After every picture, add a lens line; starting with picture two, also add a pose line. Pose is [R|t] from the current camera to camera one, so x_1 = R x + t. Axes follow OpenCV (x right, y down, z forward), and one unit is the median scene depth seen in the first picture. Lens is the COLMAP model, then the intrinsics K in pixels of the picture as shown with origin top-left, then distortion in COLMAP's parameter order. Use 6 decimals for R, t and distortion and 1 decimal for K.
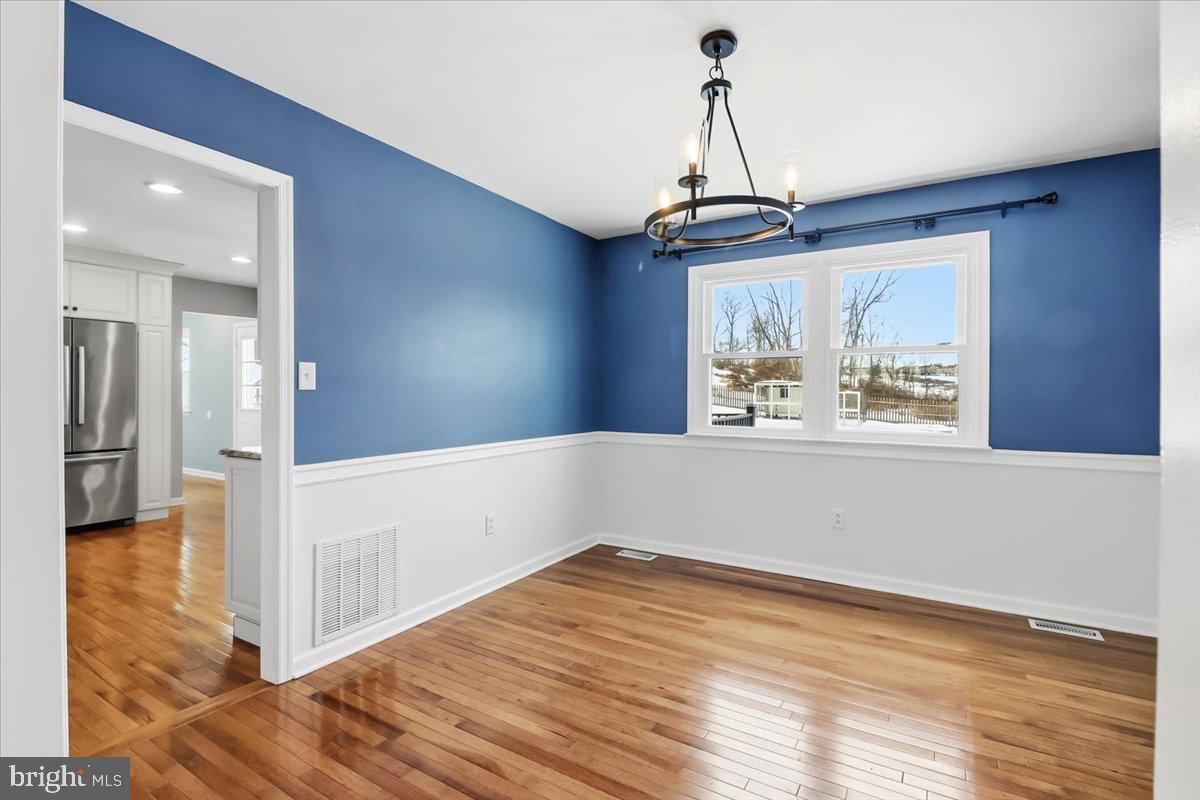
lens RADIAL K [[563.6, 0, 595.5], [0, 563.6, 392.1], [0, 0, 1]] dist [0.020712, -0.014756]
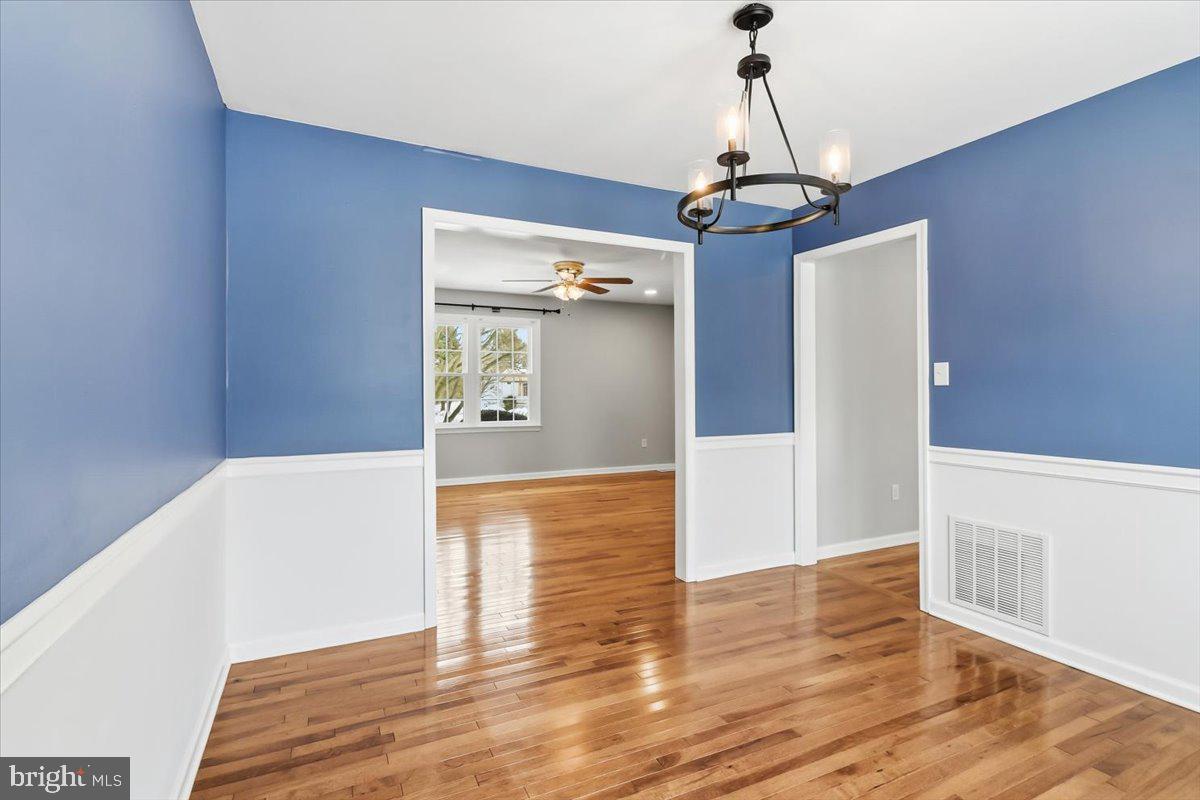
lens RADIAL K [[563.6, 0, 595.5], [0, 563.6, 392.1], [0, 0, 1]] dist [0.020712, -0.014756]
pose [[-0.533851, 0.002409, -0.845575, 0.878530], [0.000204, 0.999996, 0.002721, 0.006661], [0.845578, 0.001280, -0.533850, 0.981178]]
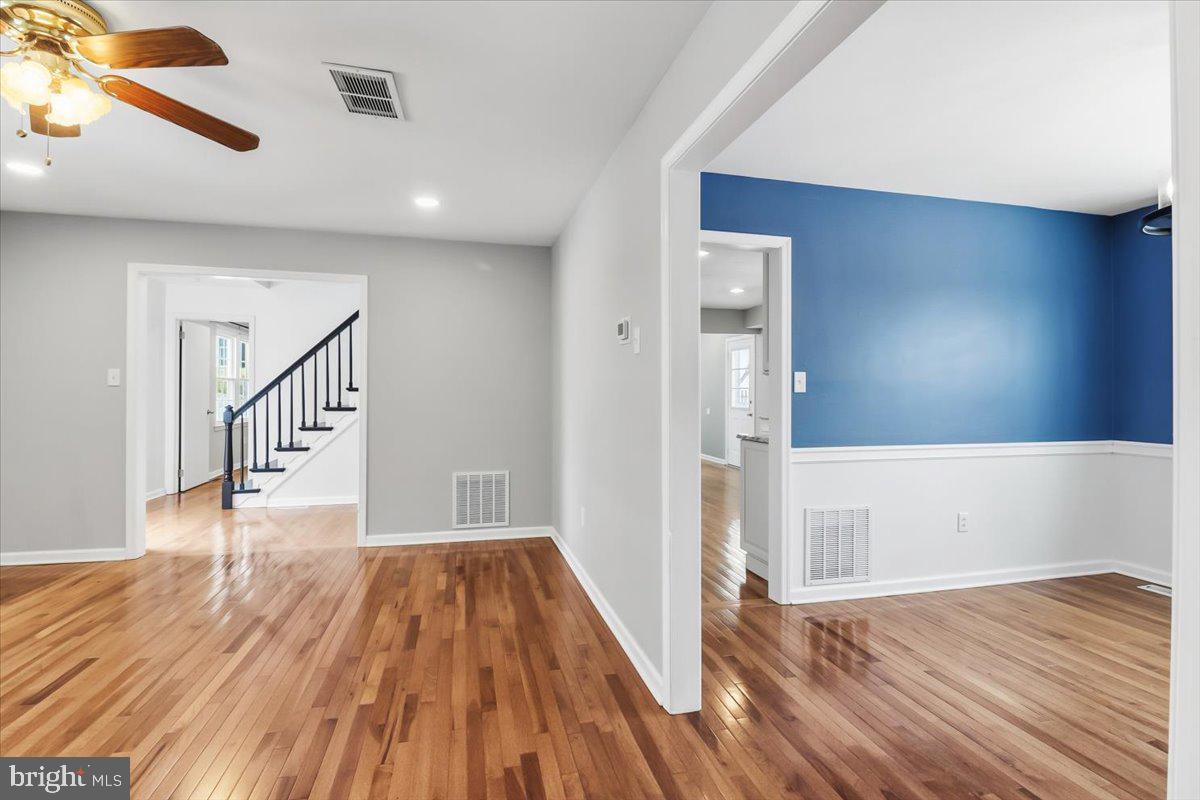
lens RADIAL K [[563.6, 0, 595.5], [0, 563.6, 392.1], [0, 0, 1]] dist [0.020712, -0.014756]
pose [[0.715913, 0.000461, -0.698189, 0.076650], [-0.002564, 0.999995, -0.001969, -0.001074], [0.698184, 0.003200, 0.715911, -0.286732]]
